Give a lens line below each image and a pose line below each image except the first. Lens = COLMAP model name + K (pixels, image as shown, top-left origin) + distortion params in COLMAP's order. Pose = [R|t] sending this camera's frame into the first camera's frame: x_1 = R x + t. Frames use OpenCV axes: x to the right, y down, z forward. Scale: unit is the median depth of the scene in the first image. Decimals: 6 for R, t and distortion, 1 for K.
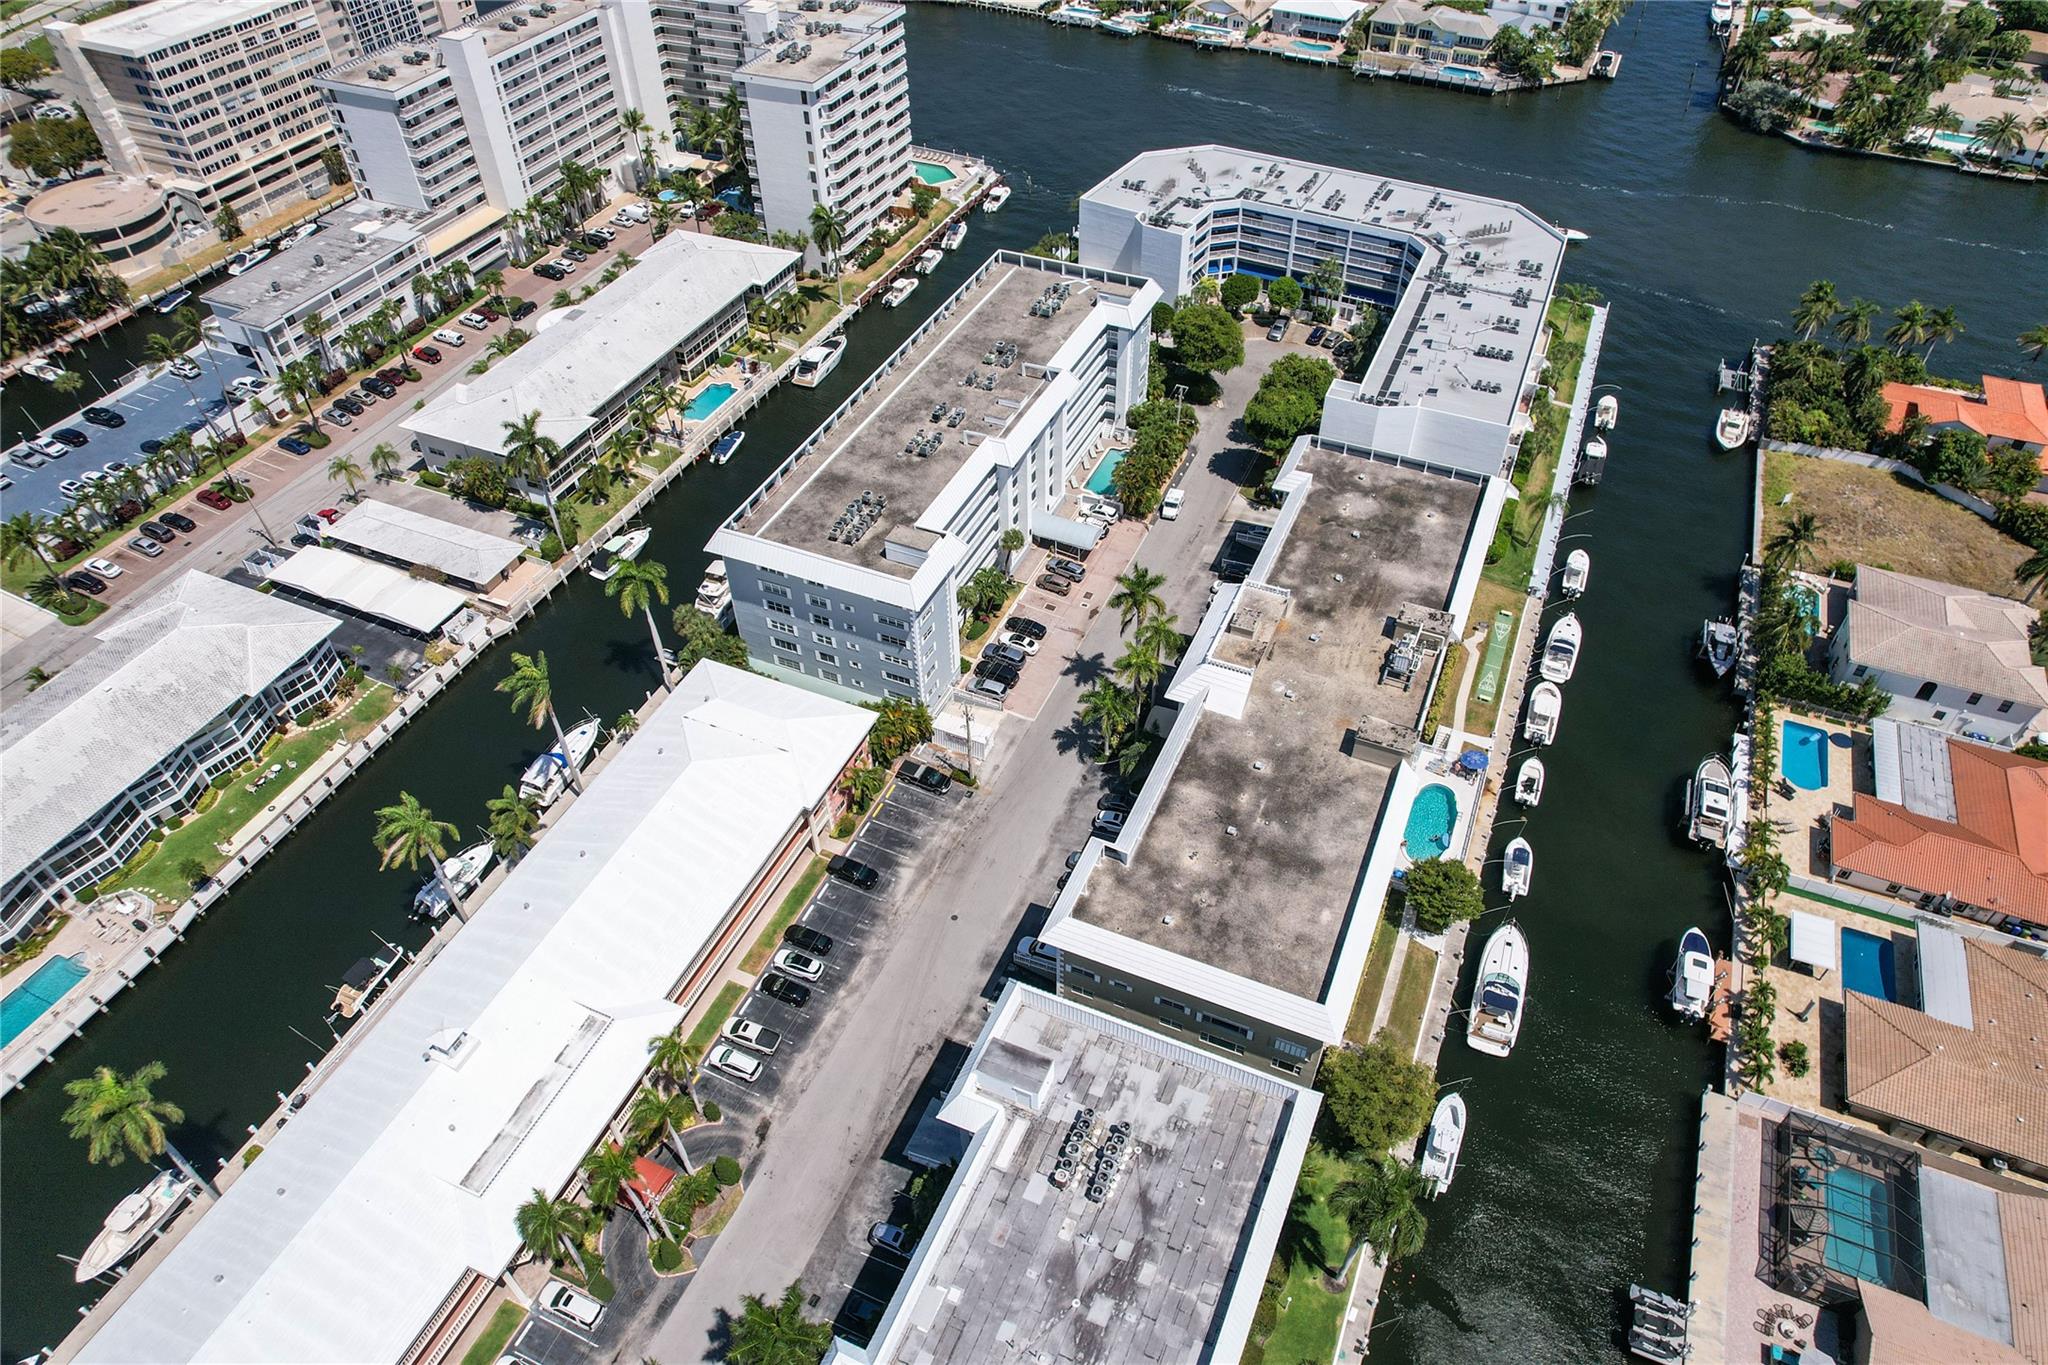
lens RADIAL K [[1312.7, 0, 1034.4], [0, 1312.7, 679.9], [0, 0, 1]] dist [-0.073175, 0.064392]
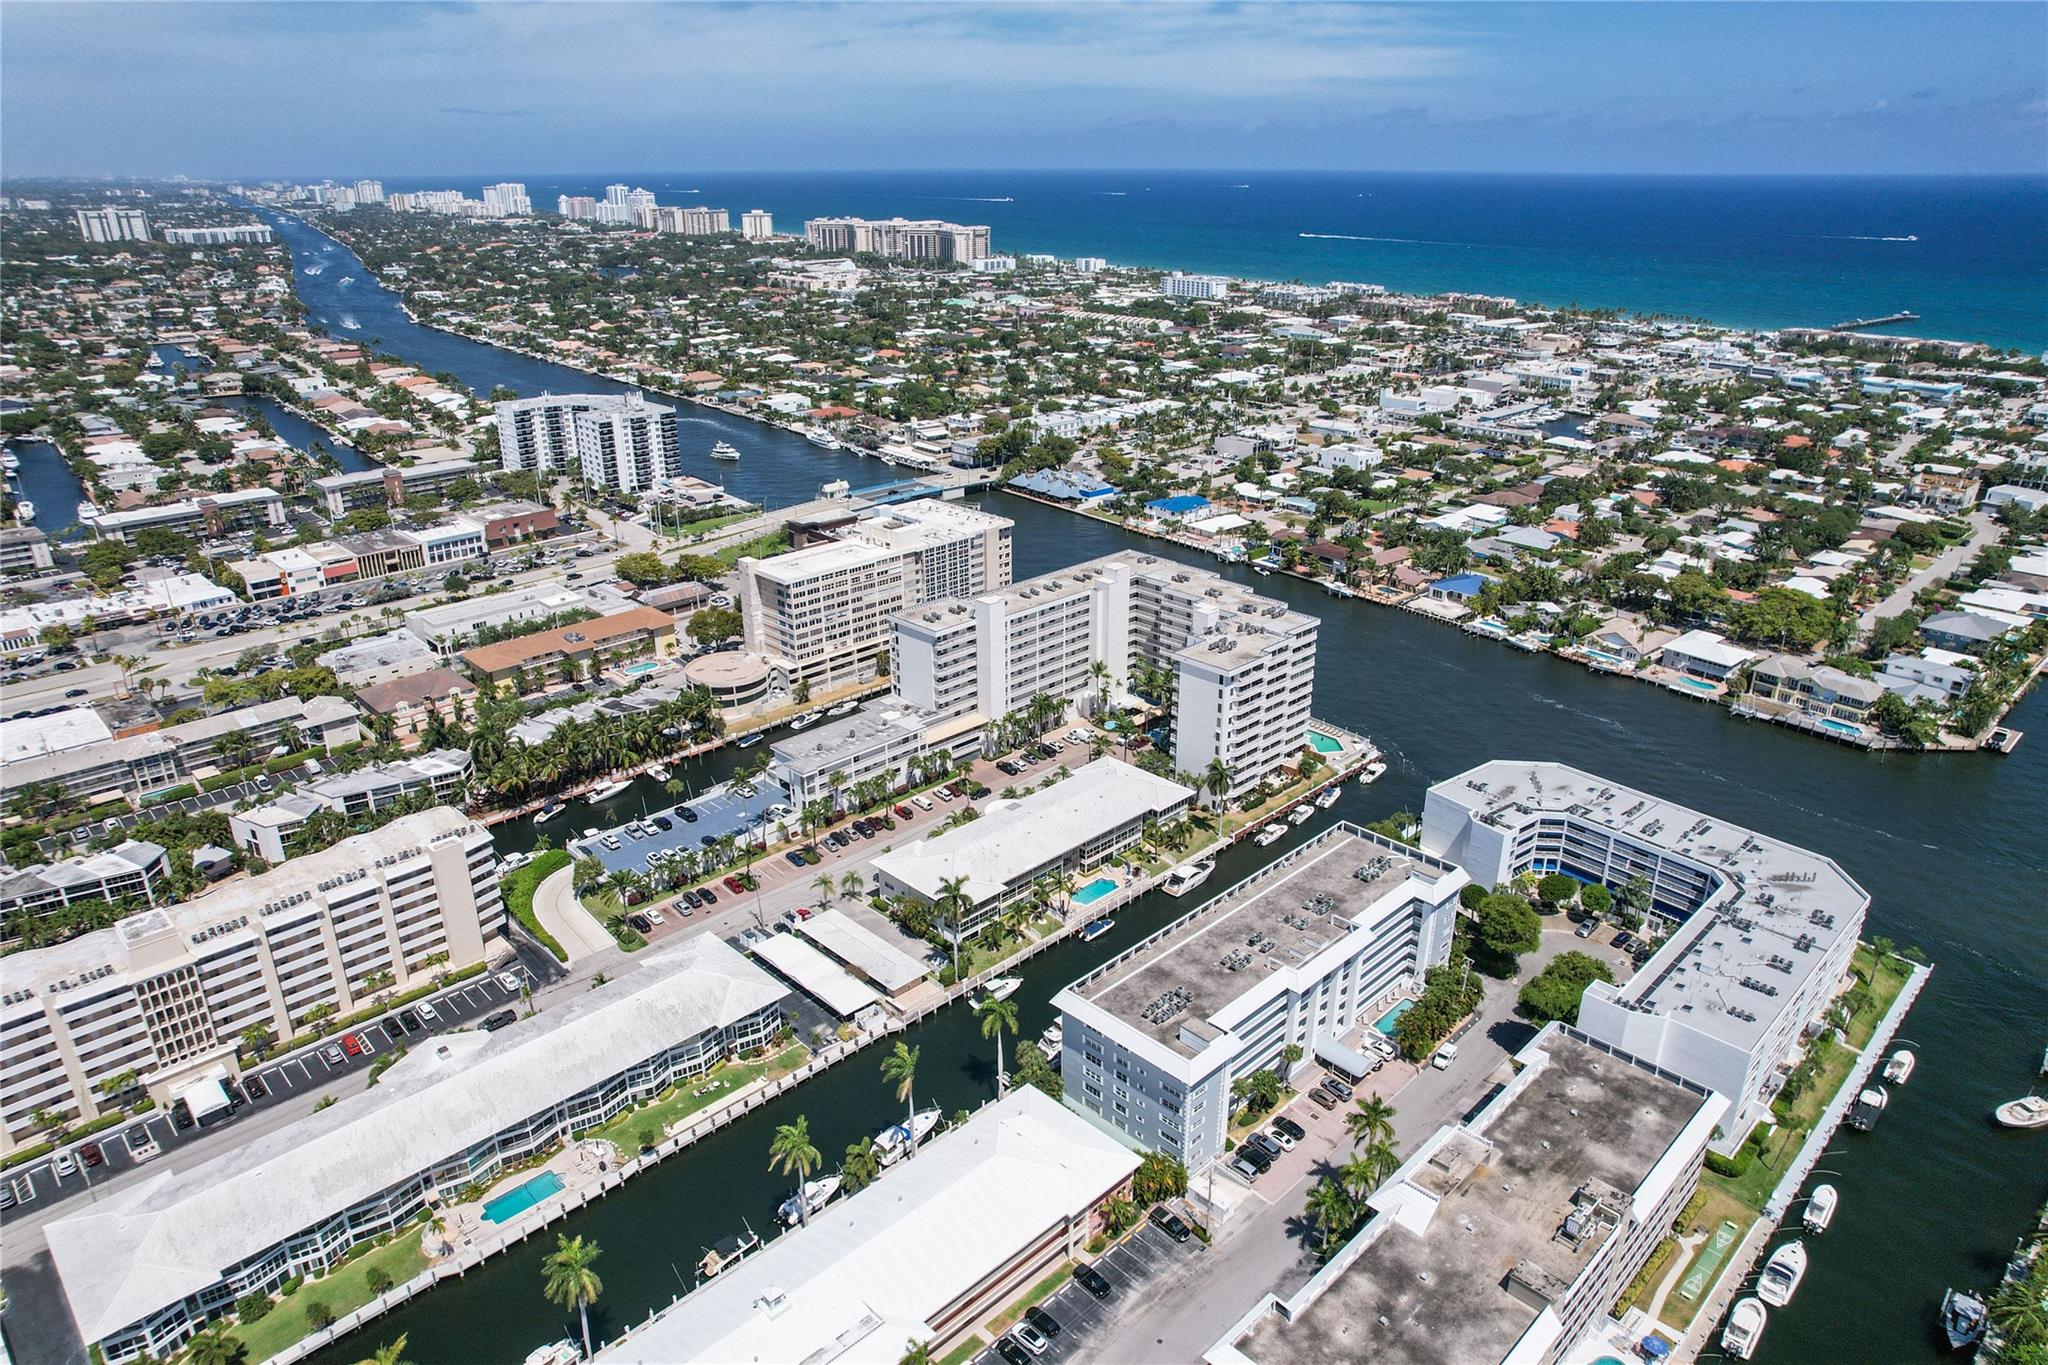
lens RADIAL K [[1312.7, 0, 1035.9], [0, 1312.7, 683.1], [0, 0, 1]] dist [-0.073175, 0.064392]
pose [[0.929457, 0.145798, -0.338900, 0.097125], [-0.259633, 0.911116, -0.320092, 0.024281], [0.262108, 0.385501, 0.884697, -0.216224]]
